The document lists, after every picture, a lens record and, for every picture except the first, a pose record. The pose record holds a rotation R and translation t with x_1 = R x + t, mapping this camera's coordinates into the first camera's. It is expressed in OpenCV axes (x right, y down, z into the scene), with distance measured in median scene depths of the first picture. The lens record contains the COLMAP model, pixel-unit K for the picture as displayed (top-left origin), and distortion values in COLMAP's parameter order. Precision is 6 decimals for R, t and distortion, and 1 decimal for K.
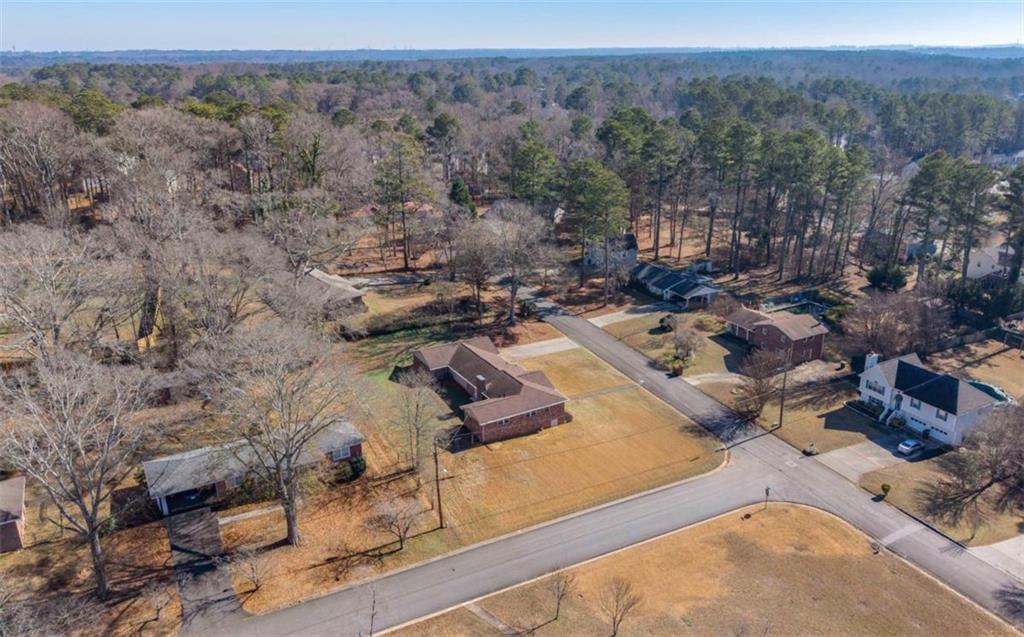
lens RADIAL K [[743.1, 0, 511.5], [0, 743.1, 316.7], [0, 0, 1]] dist [0.025364, -0.001230]
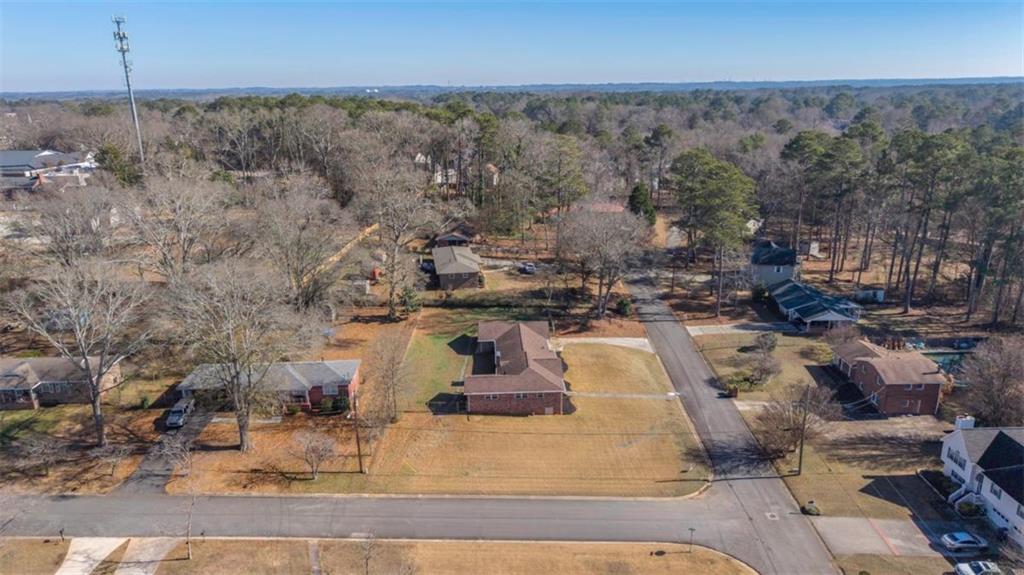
lens RADIAL K [[668.2, 0, 505.0], [0, 668.2, 288.3], [0, 0, 1]] dist [0.017378, -0.001577]
pose [[0.880860, 0.131849, -0.454644, 0.357461], [-0.153084, 0.988162, -0.010024, -0.000760], [0.447941, 0.078428, 0.890617, 0.153234]]
